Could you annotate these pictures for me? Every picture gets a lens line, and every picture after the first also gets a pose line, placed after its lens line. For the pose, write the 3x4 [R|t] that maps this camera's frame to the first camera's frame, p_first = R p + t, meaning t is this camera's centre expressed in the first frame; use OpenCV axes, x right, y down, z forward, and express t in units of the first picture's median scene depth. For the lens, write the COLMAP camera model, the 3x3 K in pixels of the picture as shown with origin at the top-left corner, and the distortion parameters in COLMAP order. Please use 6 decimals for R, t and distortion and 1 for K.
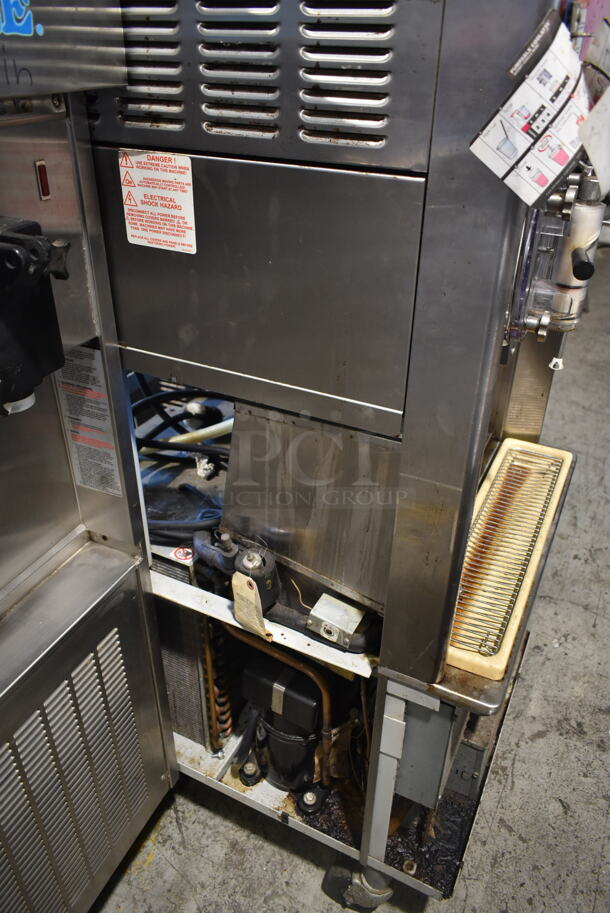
lens RADIAL K [[687.9, 0, 304.1], [0, 687.9, 456.7], [0, 0, 1]] dist [-0.020312, 0.011853]
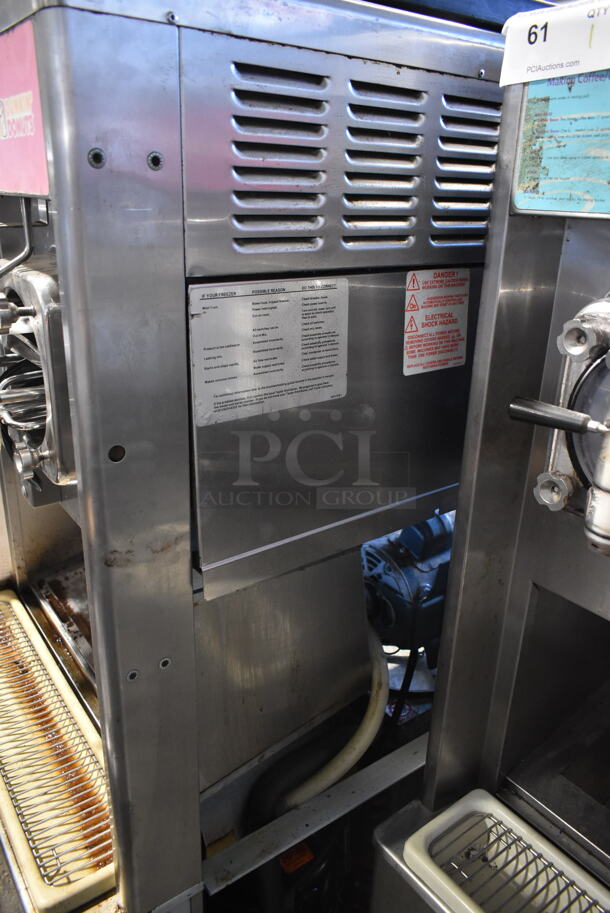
lens RADIAL K [[687.9, 0, 303.7], [0, 687.9, 453.8], [0, 0, 1]] dist [-0.020312, 0.011853]
pose [[0.465234, -0.335666, 0.819076, -1.072961], [0.452663, 0.885391, 0.105730, -0.384042], [-0.760693, 0.321576, 0.563858, 0.666760]]
